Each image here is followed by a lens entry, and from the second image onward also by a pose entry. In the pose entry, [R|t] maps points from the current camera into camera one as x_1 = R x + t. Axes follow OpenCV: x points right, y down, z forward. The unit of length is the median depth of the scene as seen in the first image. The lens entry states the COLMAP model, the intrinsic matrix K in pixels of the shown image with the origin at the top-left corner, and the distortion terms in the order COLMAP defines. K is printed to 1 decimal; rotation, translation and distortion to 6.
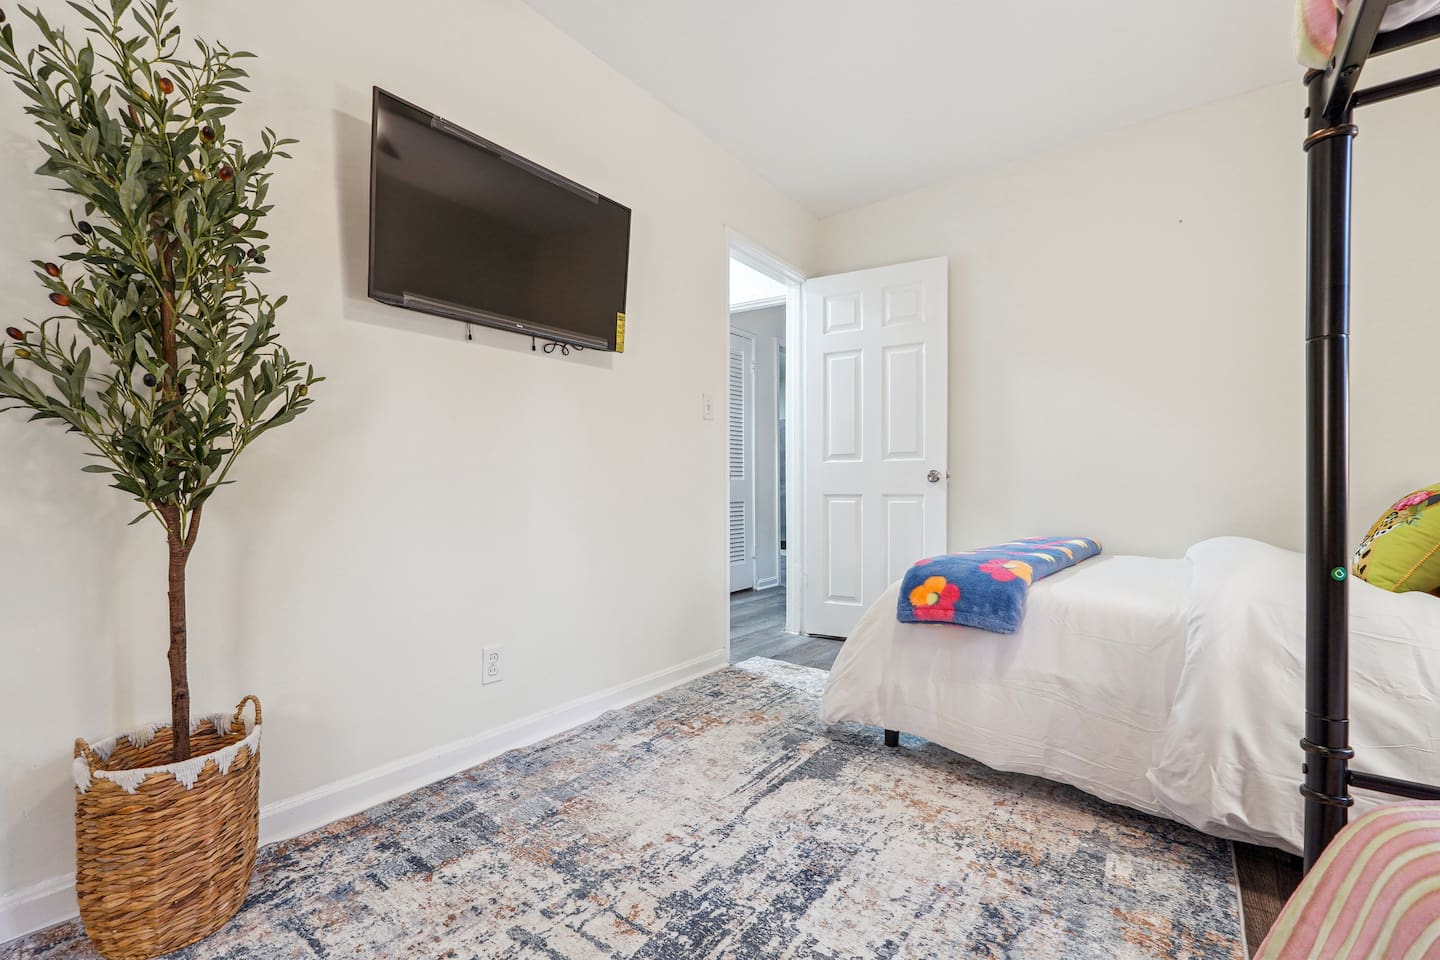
lens RADIAL K [[612.9, 0, 752.3], [0, 612.9, 497.0], [0, 0, 1]] dist [-0.011575, 0.000526]
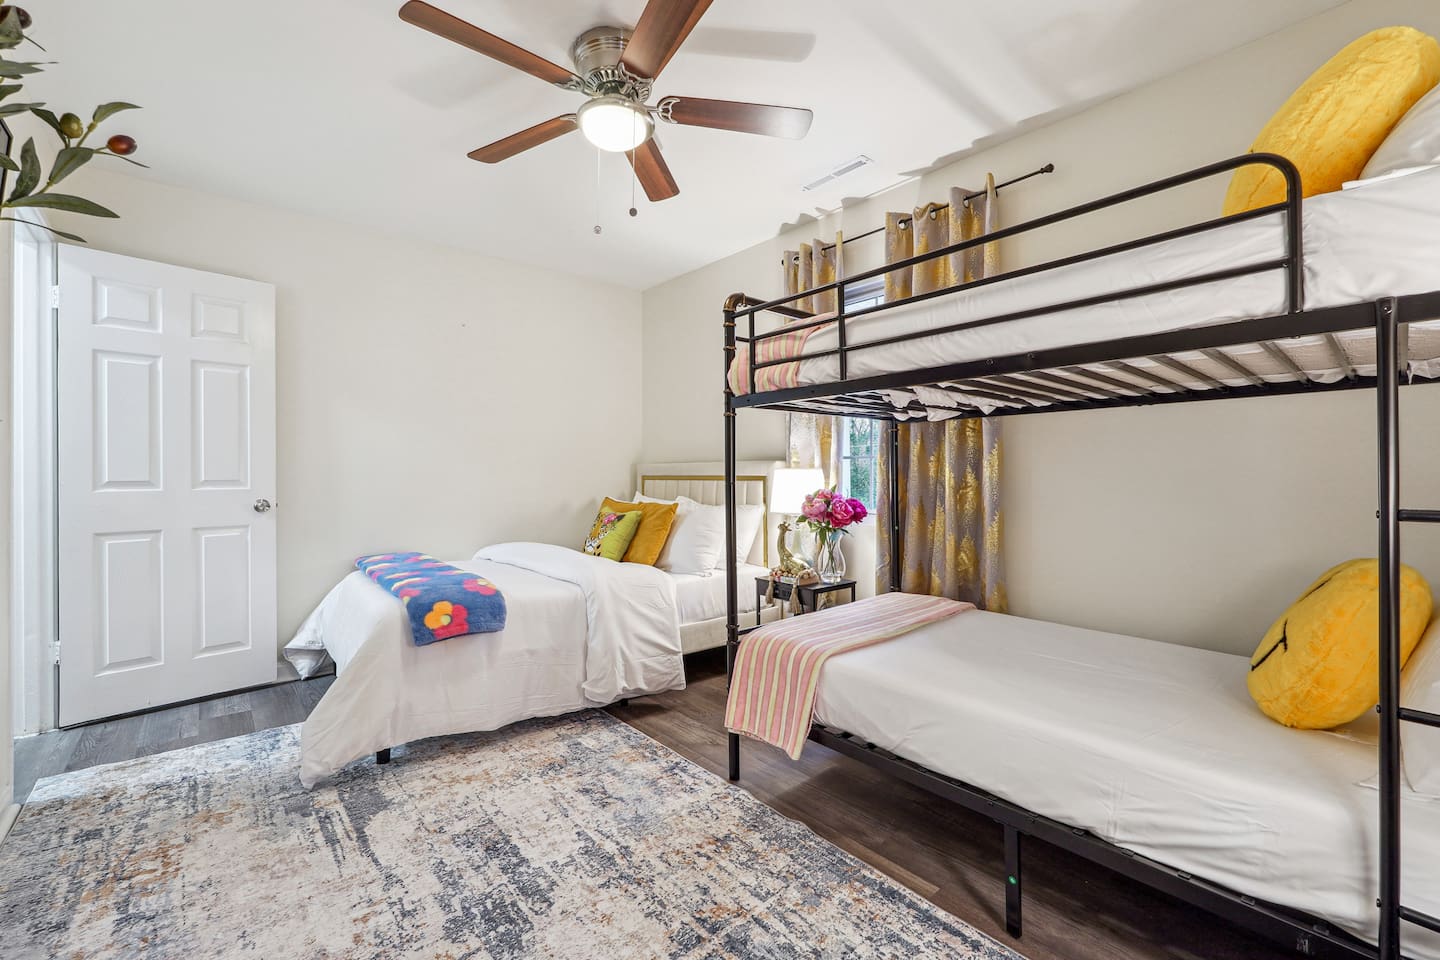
lens RADIAL K [[597.3, 0, 671.3], [0, 597.3, 464.5], [0, 0, 1]] dist [0.000715, 0.000352]
pose [[0.278829, 0.018084, 0.960170, -0.766602], [0.015374, 0.999611, -0.023291, -0.119481], [-0.960218, 0.021256, 0.278443, 0.195056]]
